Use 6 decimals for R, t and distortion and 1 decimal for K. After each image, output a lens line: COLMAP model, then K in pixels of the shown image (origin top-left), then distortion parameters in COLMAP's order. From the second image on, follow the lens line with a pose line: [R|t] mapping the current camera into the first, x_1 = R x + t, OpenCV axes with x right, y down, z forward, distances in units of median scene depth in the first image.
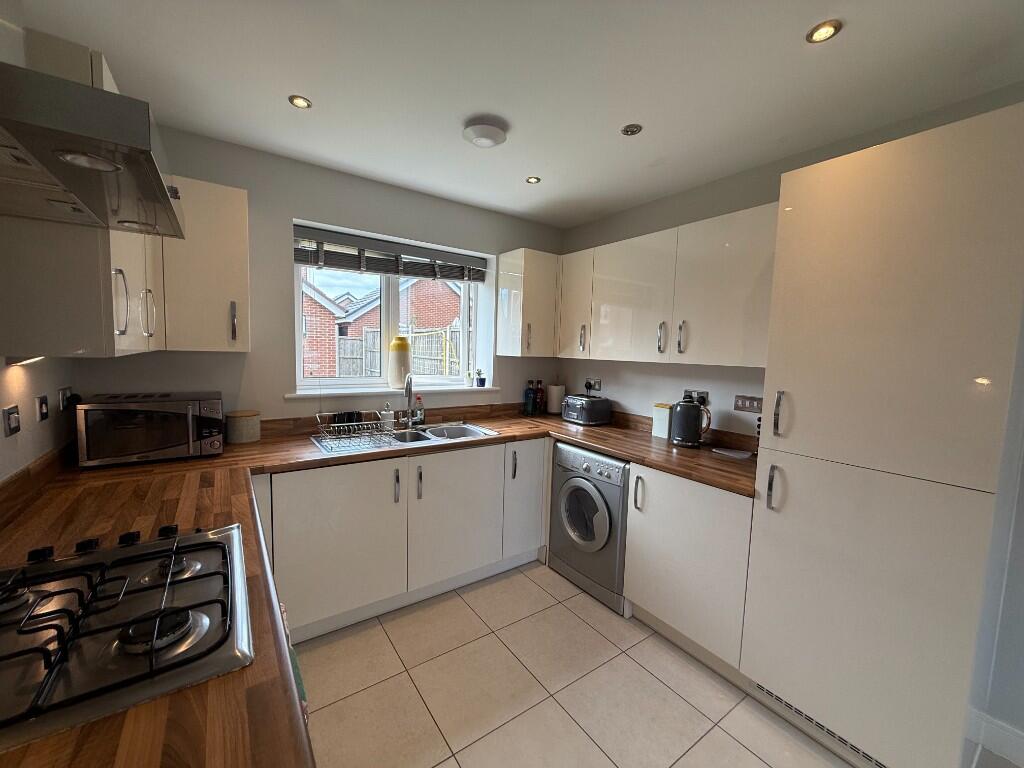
lens RADIAL K [[409.0, 0, 512.0], [0, 409.0, 384.0], [0, 0, 1]] dist [-0.000109, 0.000084]
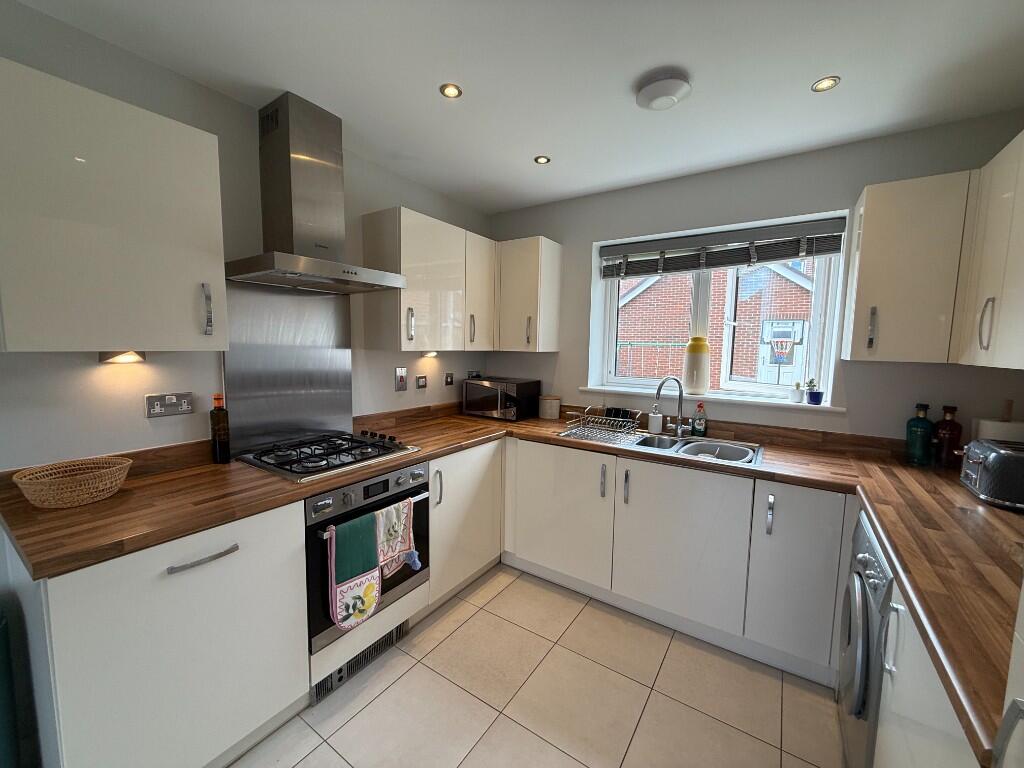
lens RADIAL K [[409.0, 0, 512.0], [0, 409.0, 384.0], [0, 0, 1]] dist [-0.000109, 0.000084]
pose [[0.355505, 0.066839, -0.932281, 0.462452], [-0.085909, 0.995554, 0.038615, -0.012080], [0.930718, 0.066364, 0.359667, 0.314470]]
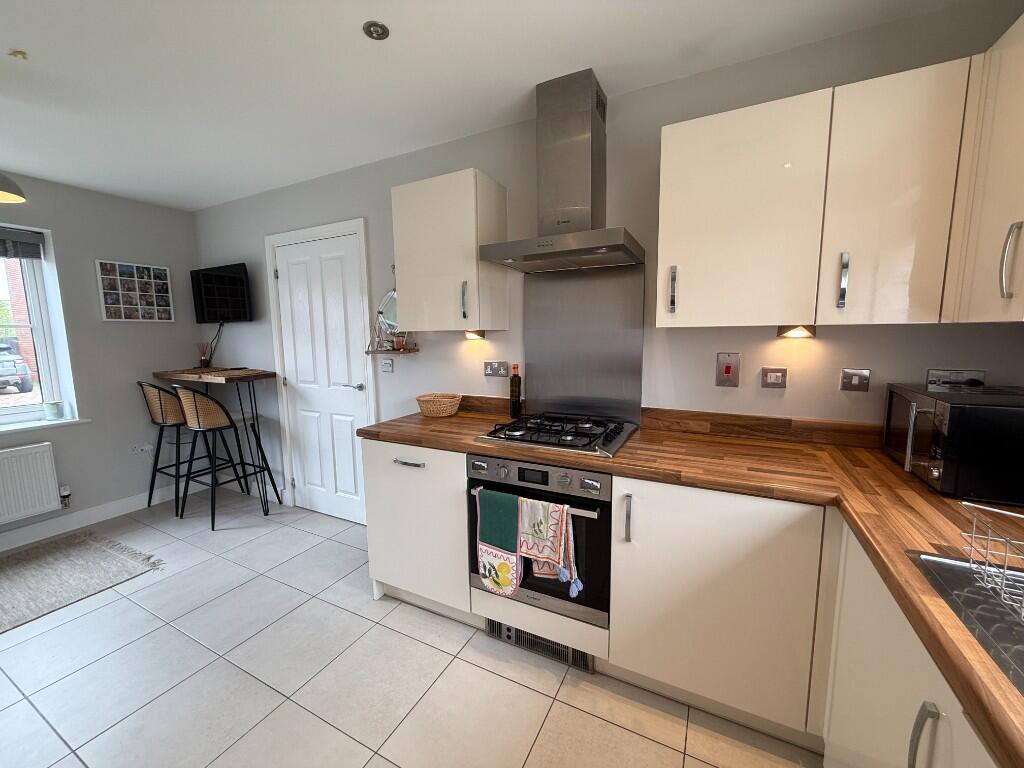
lens RADIAL K [[409.0, 0, 512.0], [0, 409.0, 384.0], [0, 0, 1]] dist [-0.000109, 0.000084]
pose [[-0.886476, 0.039987, -0.461045, 0.090930], [-0.052604, 0.981096, 0.186235, -0.047336], [0.459776, 0.189346, -0.867614, 0.845435]]
